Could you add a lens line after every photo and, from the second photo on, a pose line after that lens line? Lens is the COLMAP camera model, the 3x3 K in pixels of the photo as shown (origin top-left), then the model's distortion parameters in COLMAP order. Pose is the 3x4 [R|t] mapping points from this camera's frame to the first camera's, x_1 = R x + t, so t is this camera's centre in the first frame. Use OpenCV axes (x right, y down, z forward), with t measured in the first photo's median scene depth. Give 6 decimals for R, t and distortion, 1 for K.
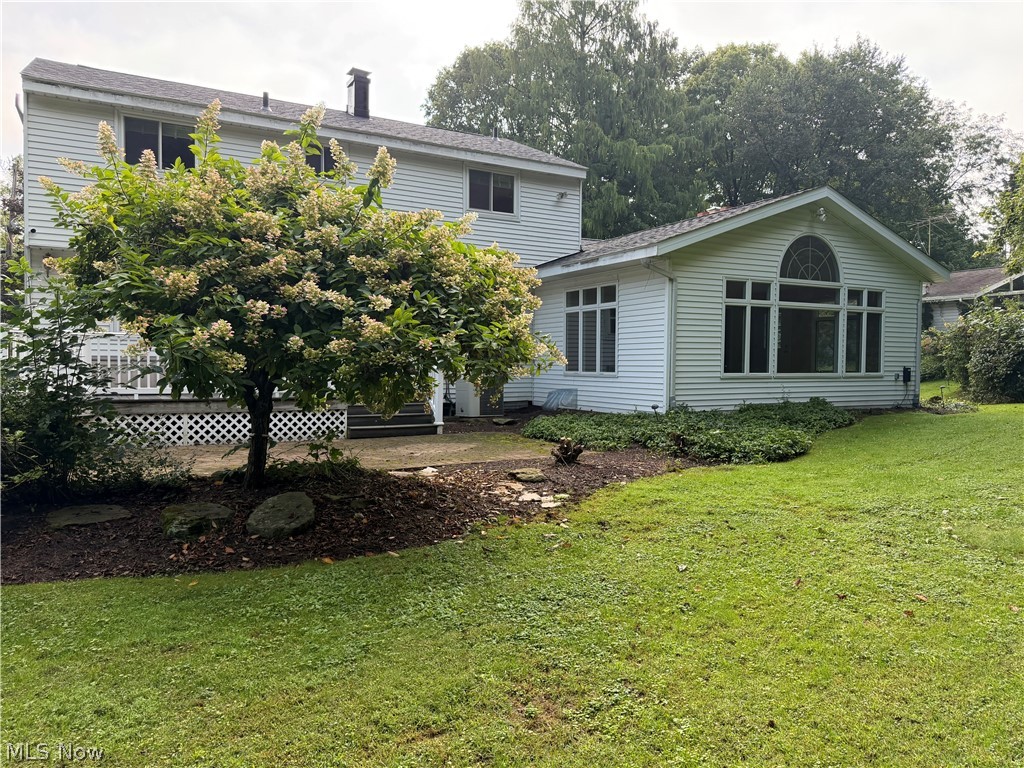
lens RADIAL K [[730.8, 0, 522.4], [0, 730.8, 398.3], [0, 0, 1]] dist [0.069339, -0.072810]
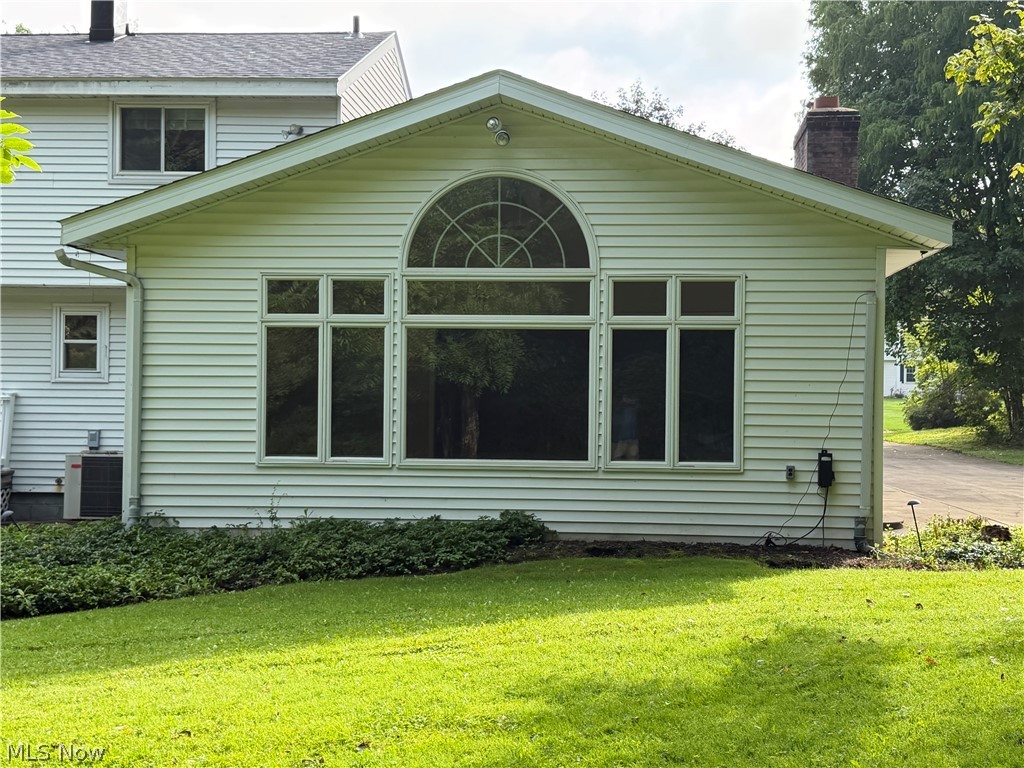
lens RADIAL K [[1340.6, 0, 512.5], [0, 1340.6, 401.2], [0, 0, 1]] dist [0.274451, -0.778439]
pose [[0.829298, 0.002407, -0.558801, 0.924088], [-0.034080, 0.998347, -0.046276, -0.033317], [0.557766, 0.057420, 0.828010, 0.288414]]
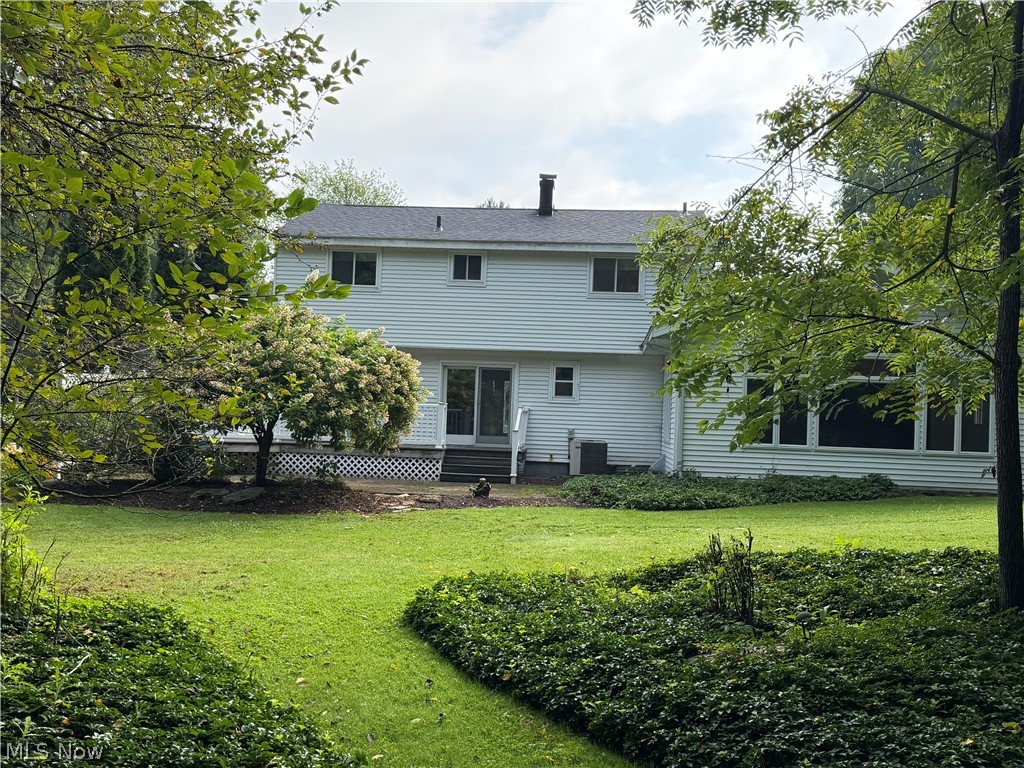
lens RADIAL K [[1007.3, 0, 513.8], [0, 1007.3, 405.7], [0, 0, 1]] dist [0.155446, -0.002113]
pose [[0.832283, 0.015649, -0.554130, 0.780112], [-0.058562, 0.996490, -0.059816, 0.018666], [0.551249, 0.082235, 0.830278, -0.391636]]
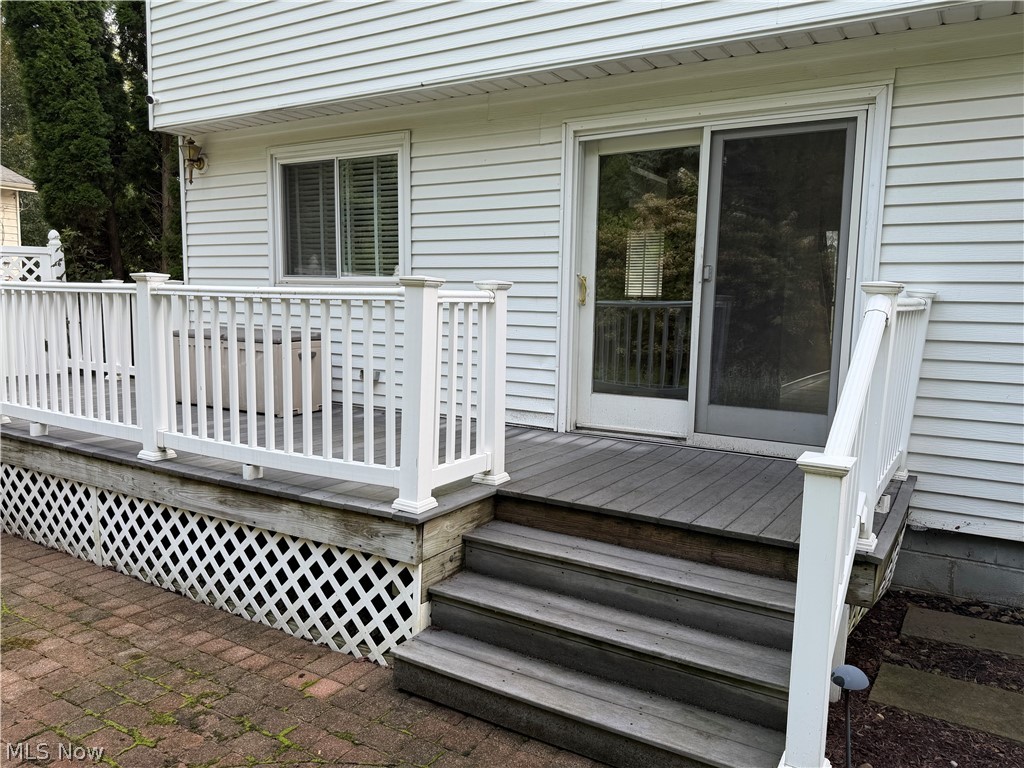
lens RADIAL K [[730.8, 0, 522.4], [0, 730.8, 398.3], [0, 0, 1]] dist [0.069339, -0.072810]
pose [[0.497142, 0.117332, -0.859699, -0.007387], [-0.057473, 0.993092, 0.102302, -0.063937], [0.865763, -0.001449, 0.500451, 0.811739]]
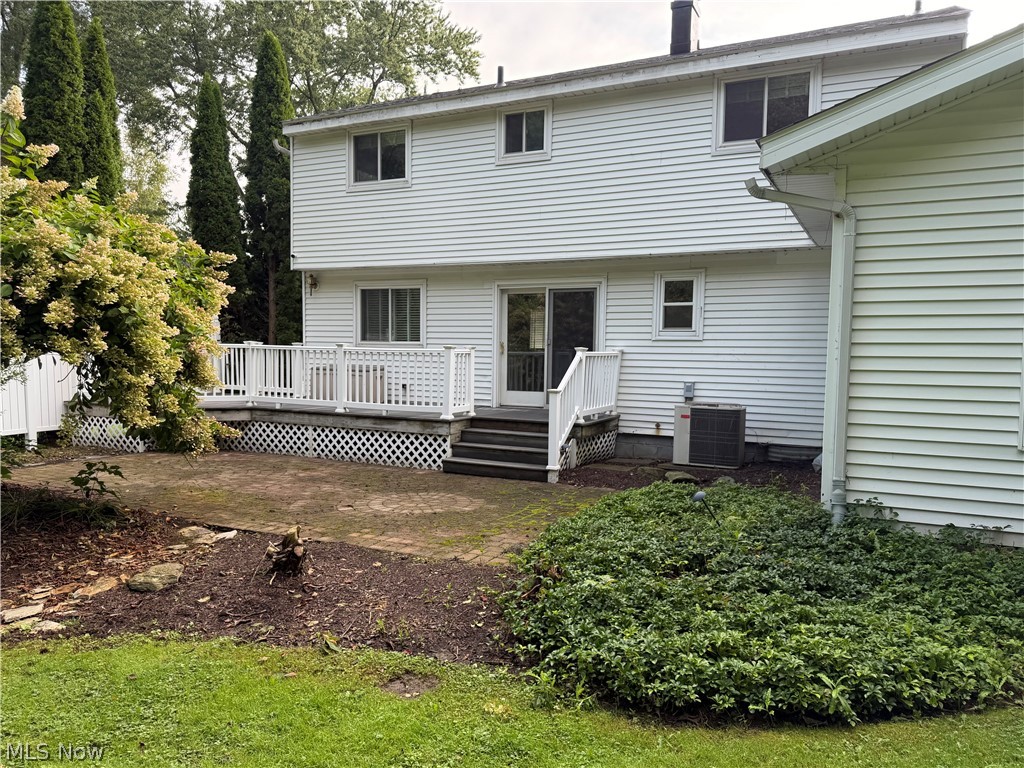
lens RADIAL K [[730.8, 0, 522.4], [0, 730.8, 398.3], [0, 0, 1]] dist [0.069339, -0.072810]
pose [[0.572073, 0.056339, -0.818265, 0.423835], [-0.051354, 0.998141, 0.032820, -0.051505], [0.818593, 0.023246, 0.573903, 0.537491]]
